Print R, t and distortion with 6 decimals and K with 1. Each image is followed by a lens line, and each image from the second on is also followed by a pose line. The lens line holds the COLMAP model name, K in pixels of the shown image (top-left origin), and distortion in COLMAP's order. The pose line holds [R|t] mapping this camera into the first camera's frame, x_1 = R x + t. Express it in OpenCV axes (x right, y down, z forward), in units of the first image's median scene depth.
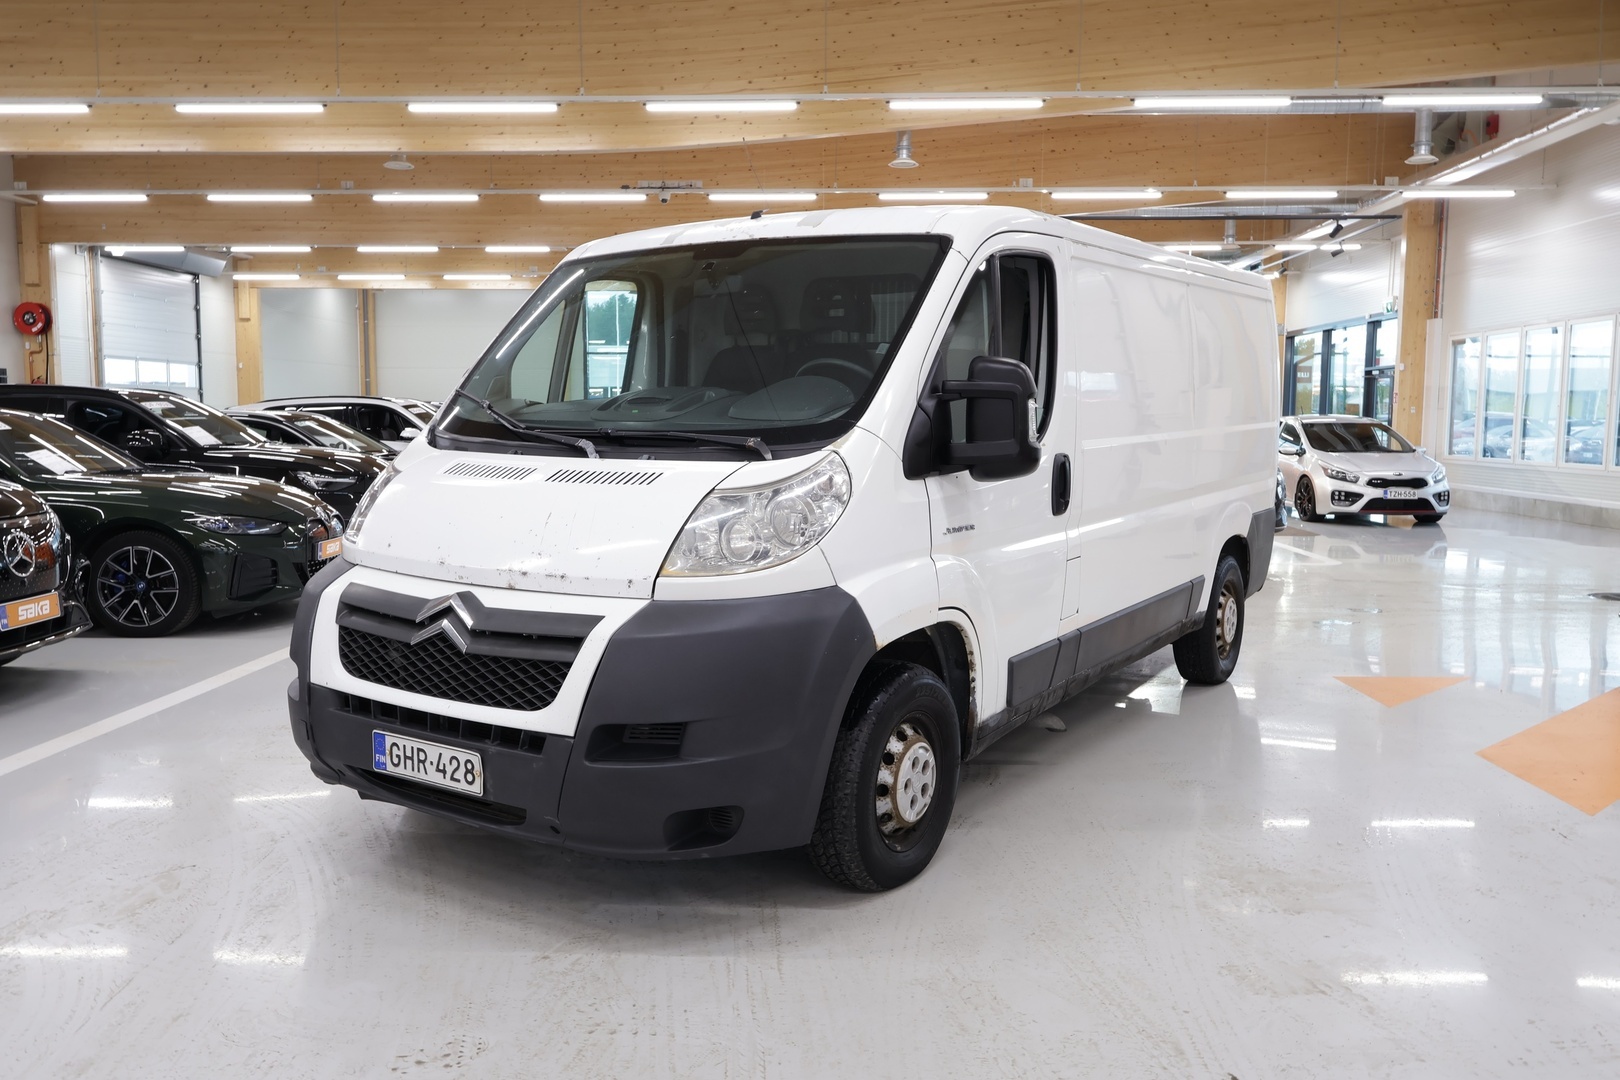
lens RADIAL K [[1273.6, 0, 803.9], [0, 1273.6, 536.0], [0, 0, 1]] dist [-0.001278, 0.001427]
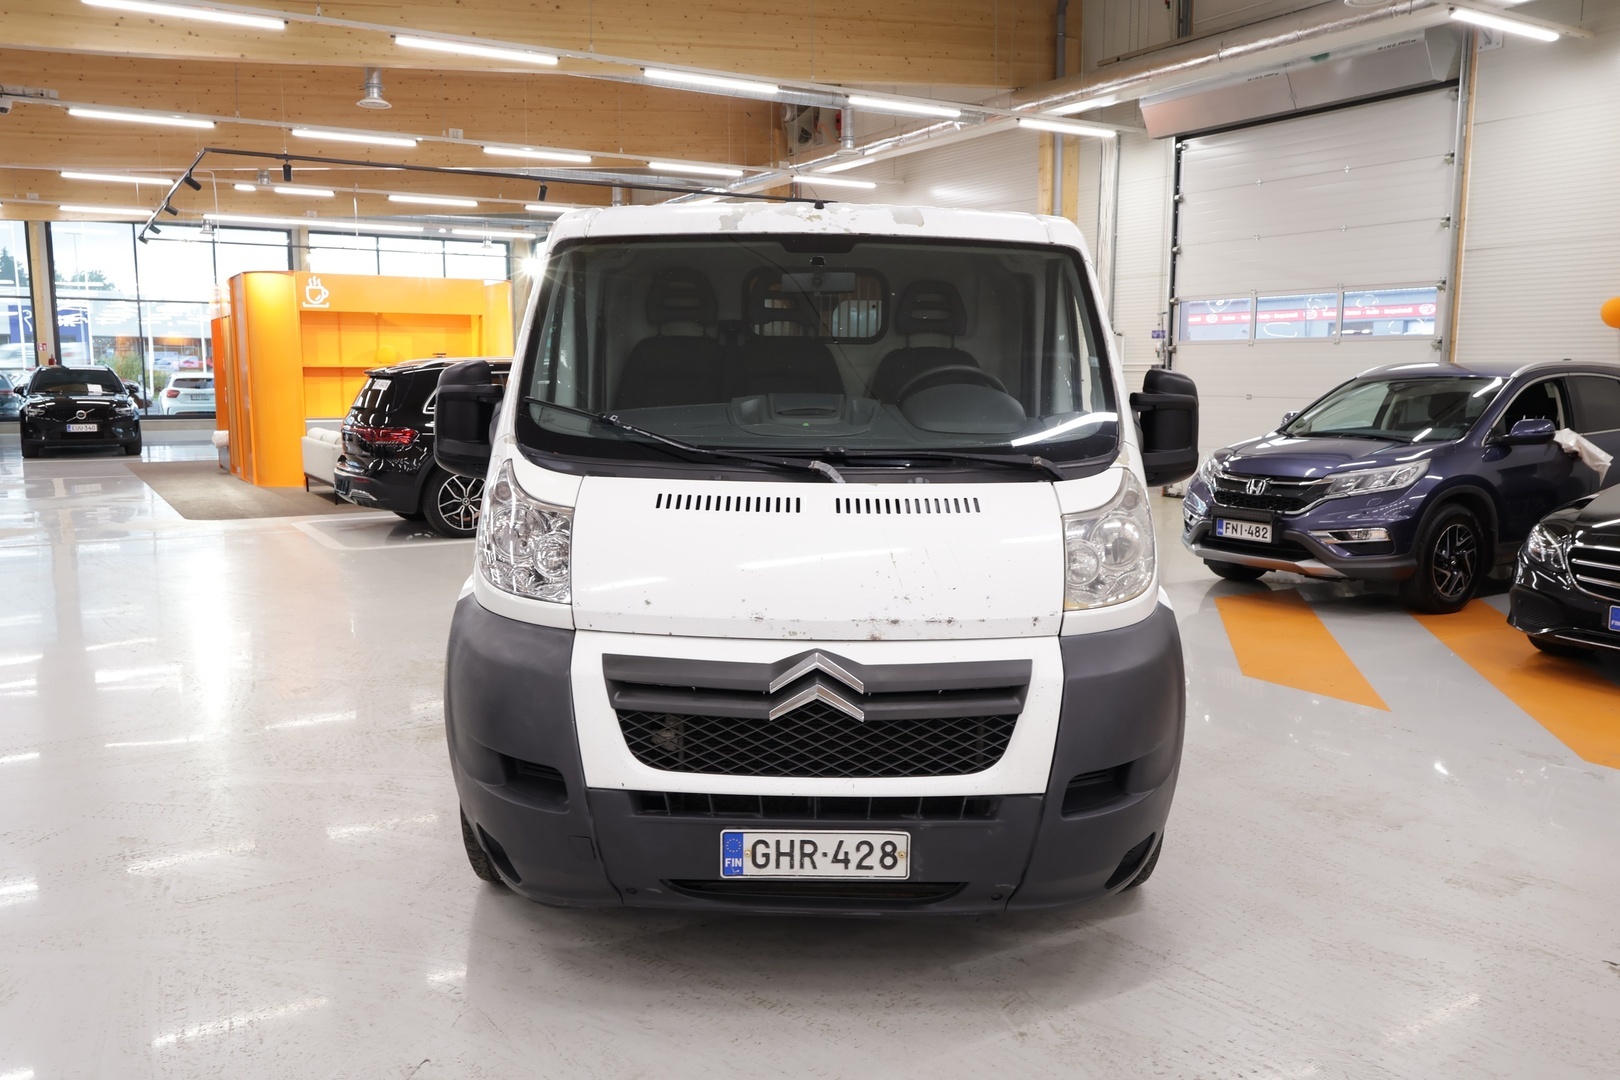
lens RADIAL K [[1273.6, 0, 804.2], [0, 1273.6, 541.0], [0, 0, 1]] dist [-0.001278, 0.001427]
pose [[0.833504, -0.074115, 0.547519, -0.738117], [0.050928, 0.997049, 0.057436, -0.079143], [-0.550161, -0.019990, 0.834819, 0.291867]]
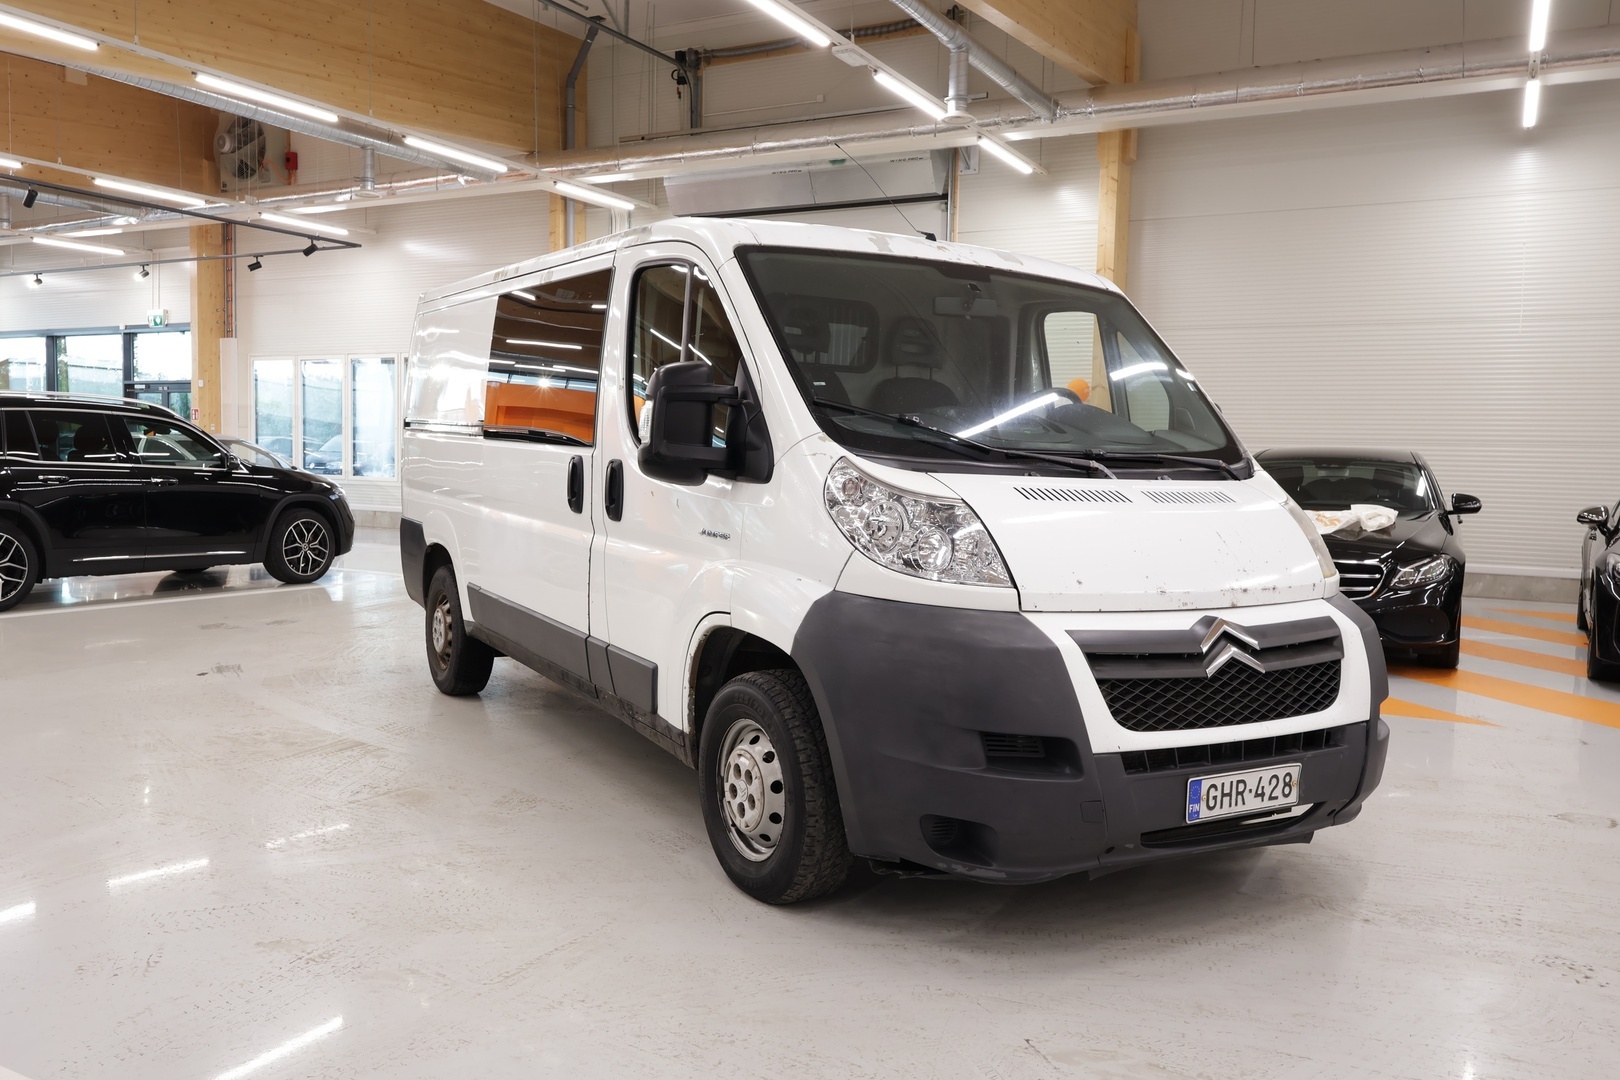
lens RADIAL K [[1273.6, 0, 805.7], [0, 1273.6, 541.6], [0, 0, 1]] dist [-0.001278, 0.001427]
pose [[0.435839, -0.055730, 0.898298, -1.282433], [0.063218, 0.997512, 0.031213, -0.064202], [-0.897802, 0.043184, 0.438277, 0.848805]]
